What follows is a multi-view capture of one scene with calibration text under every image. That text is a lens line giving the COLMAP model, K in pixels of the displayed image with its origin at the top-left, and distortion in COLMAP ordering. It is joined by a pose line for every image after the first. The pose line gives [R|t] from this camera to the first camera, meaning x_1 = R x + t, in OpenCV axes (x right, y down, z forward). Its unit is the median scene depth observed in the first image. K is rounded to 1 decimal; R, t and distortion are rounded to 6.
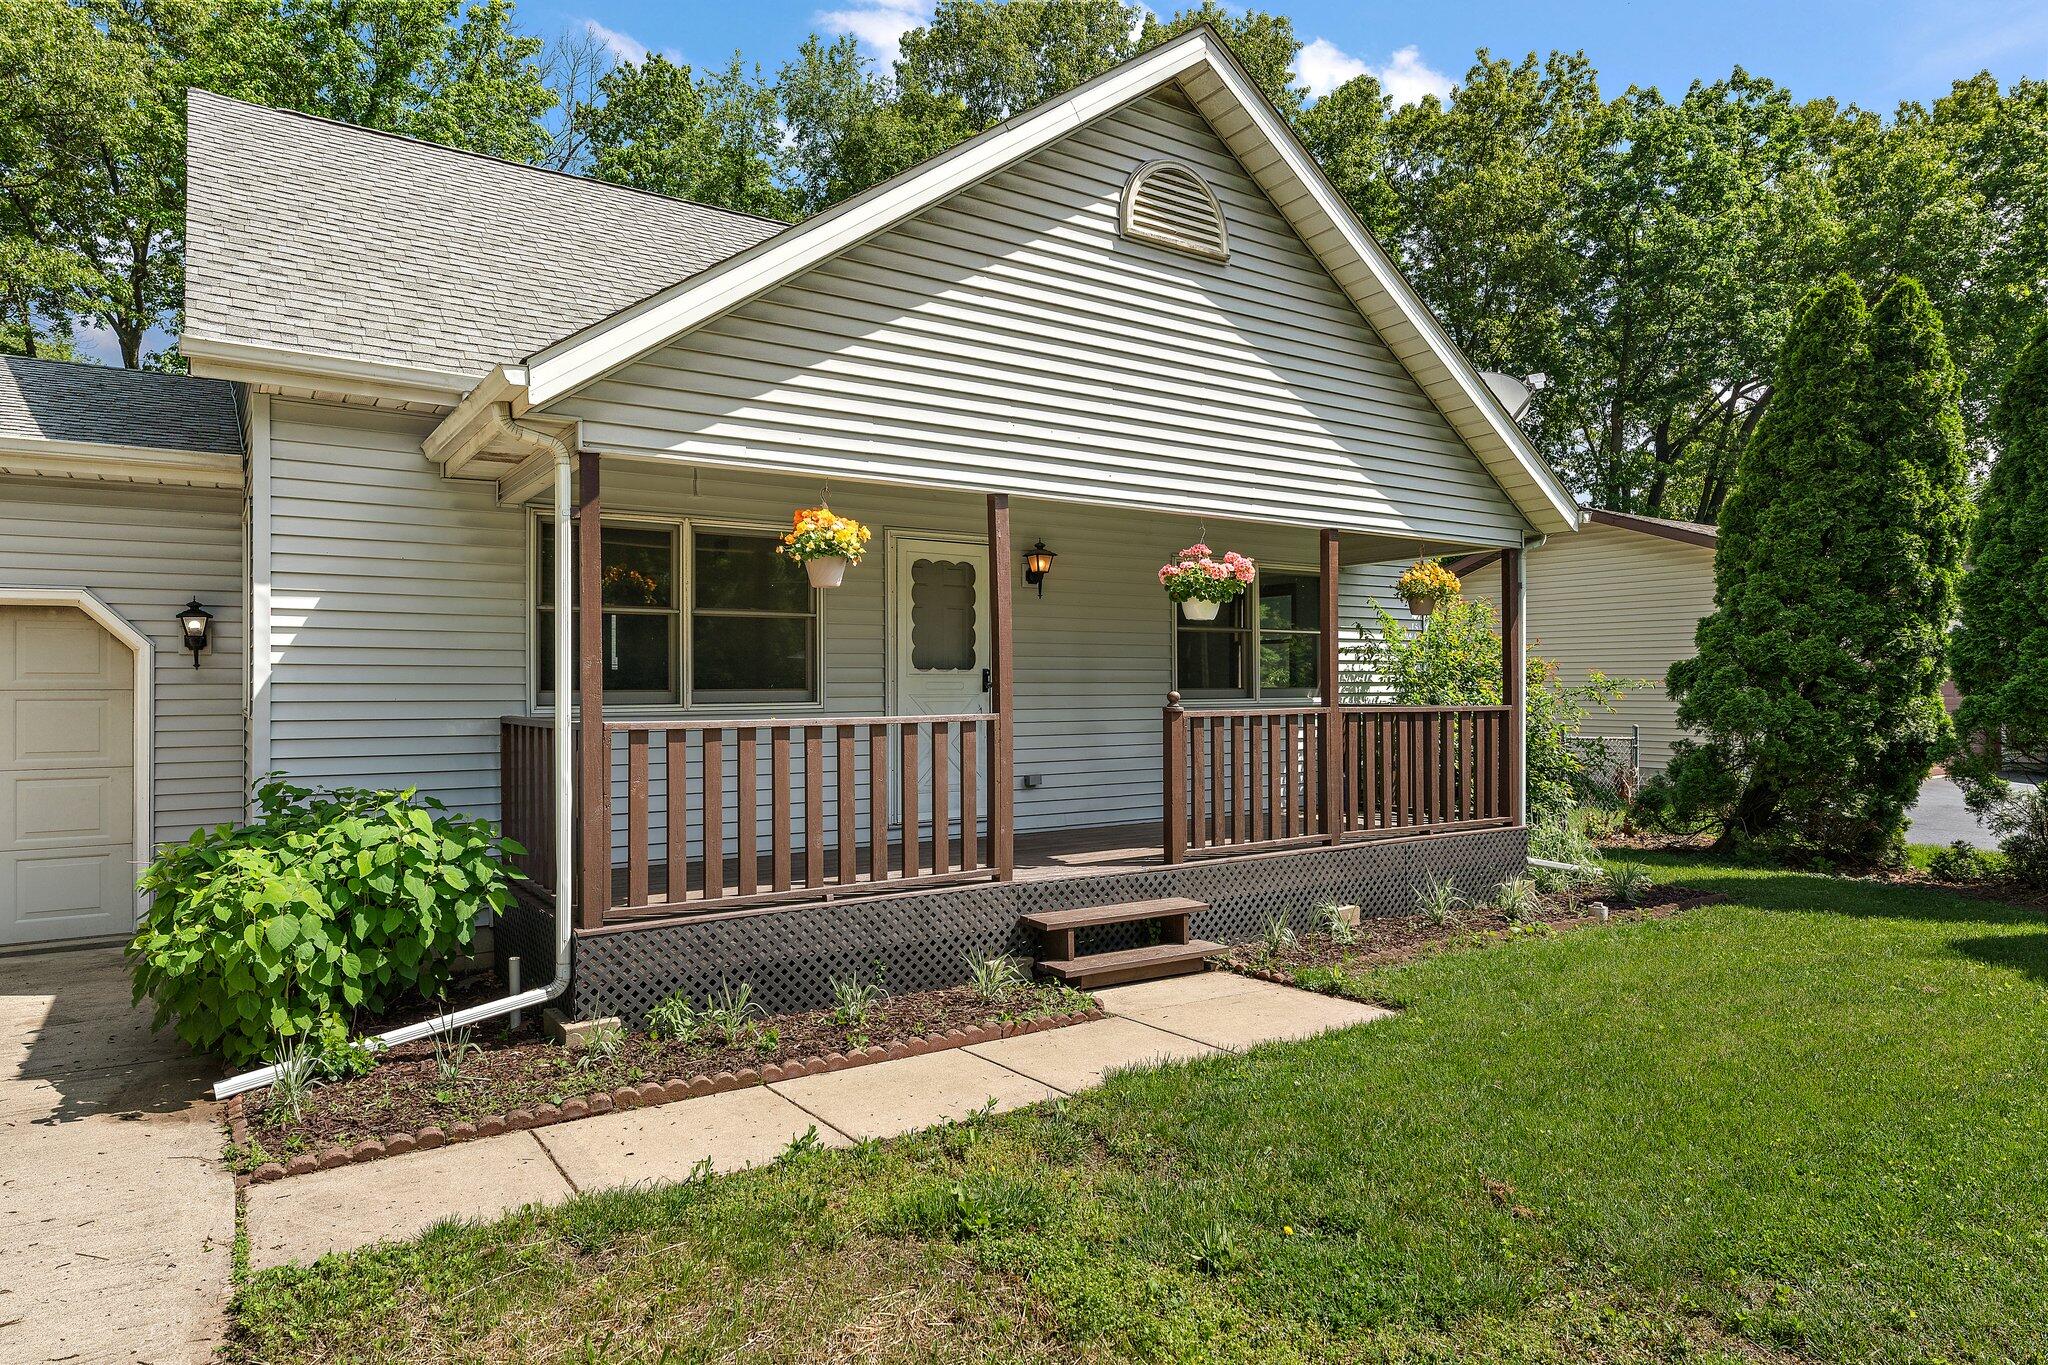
lens RADIAL K [[1208.0, 0, 1014.7], [0, 1208.0, 687.9], [0, 0, 1]] dist [-0.008663, -0.000924]
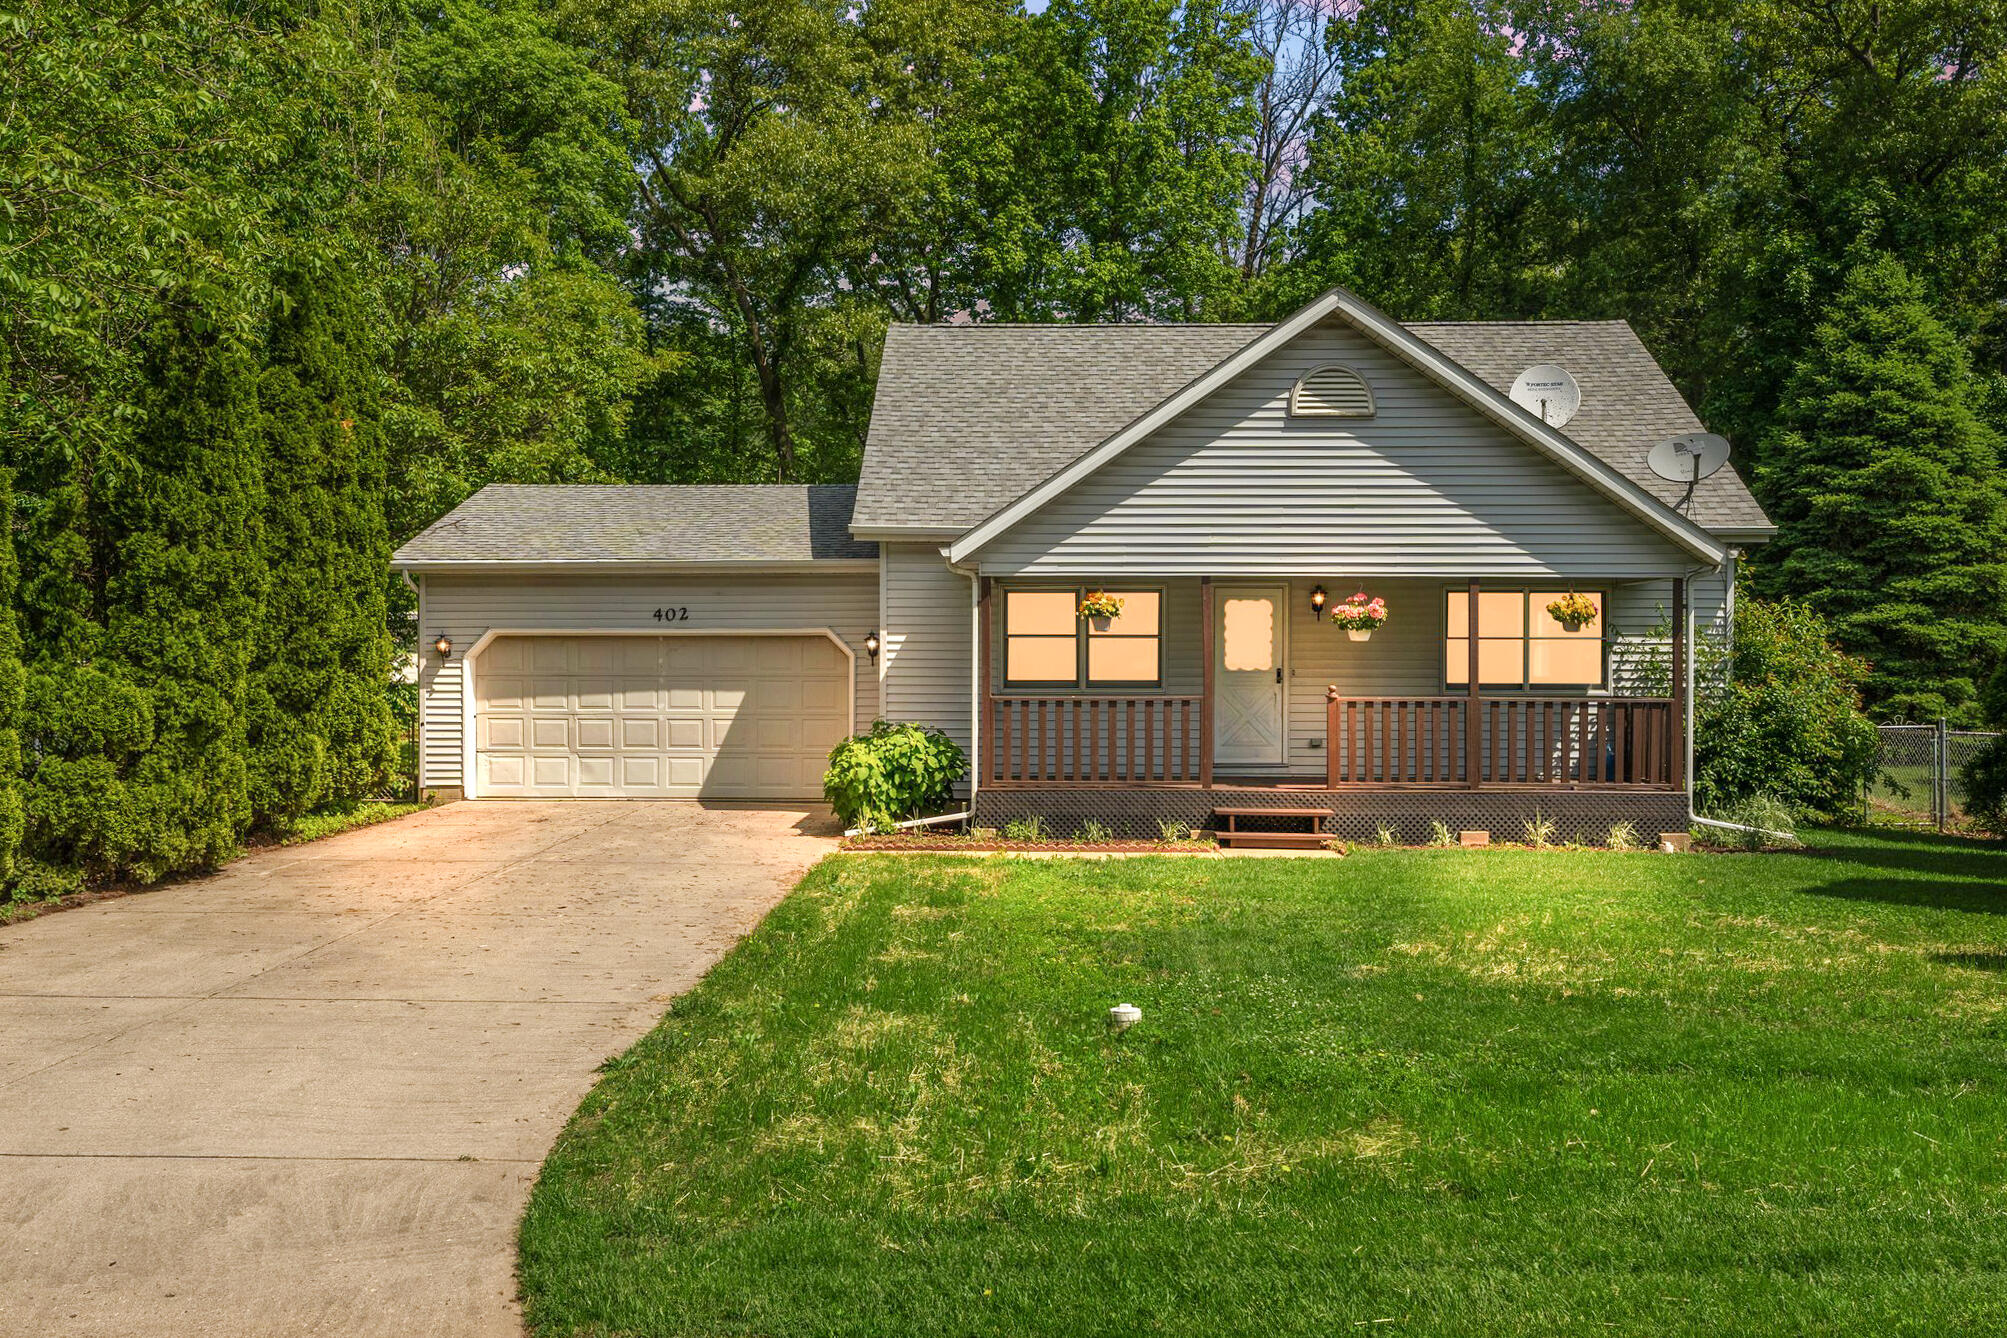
lens RADIAL K [[1668.2, 0, 1002.1], [0, 1668.2, 664.9], [0, 0, 1]] dist [0.001900, -0.002299]
pose [[0.815362, 0.008064, -0.578896, 1.125464], [-0.005842, 0.999967, 0.005701, -0.036690], [0.578922, -0.001266, 0.815382, -1.157129]]
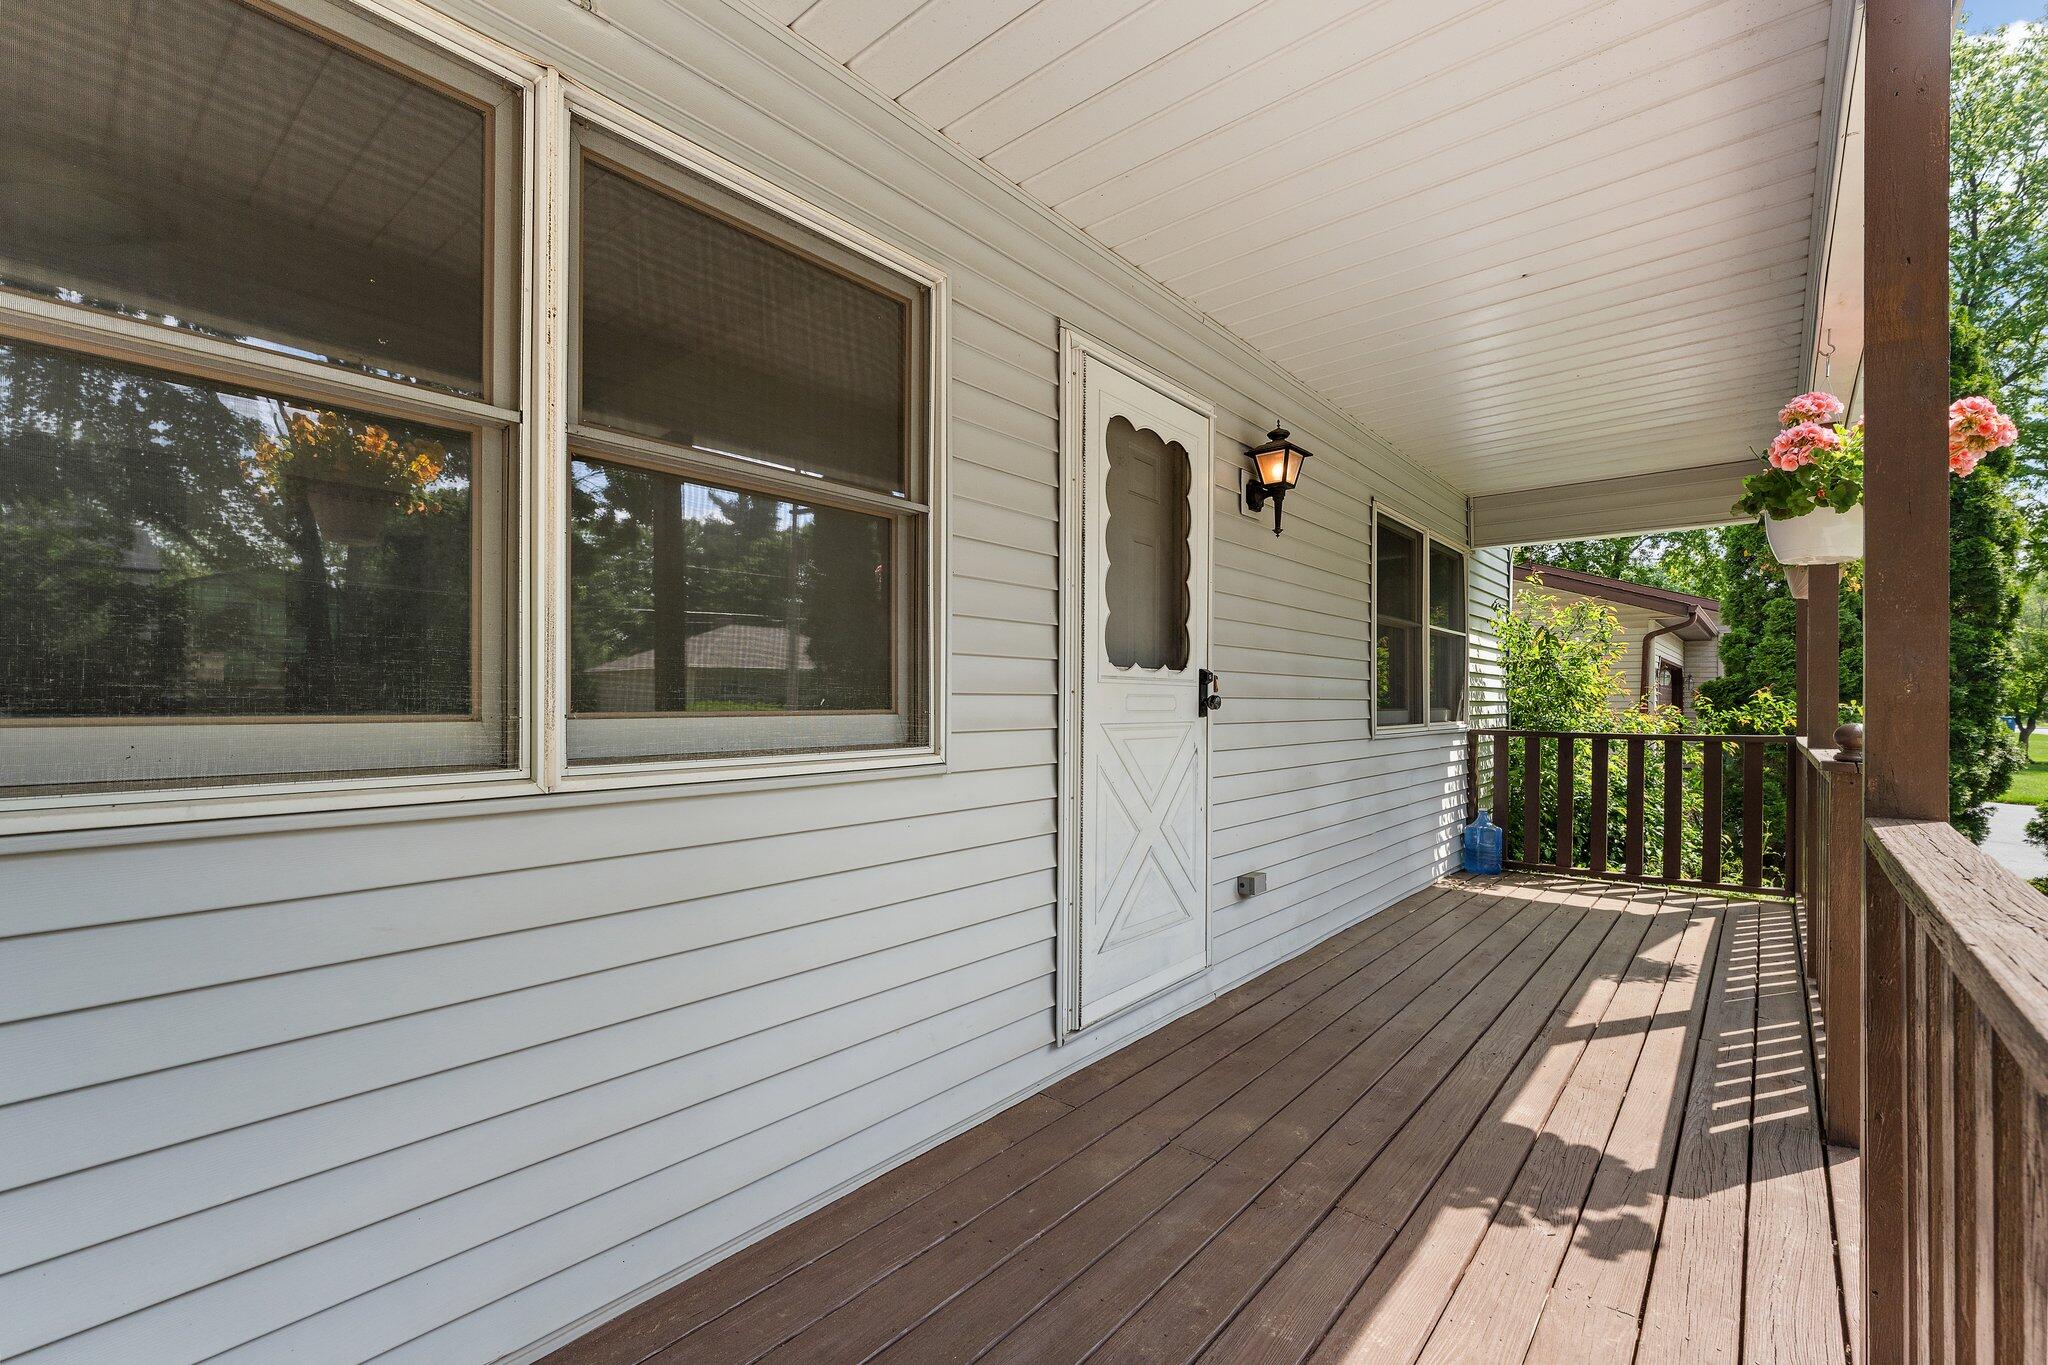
lens RADIAL K [[877.7, 0, 1031.7], [0, 877.7, 697.6], [0, 0, 1]] dist [0.023211, -0.000136]
pose [[0.960901, 0.012857, 0.276592, -0.230201], [-0.014371, 0.999891, 0.003447, -0.004692], [-0.276518, -0.007288, 0.960981, 0.816990]]
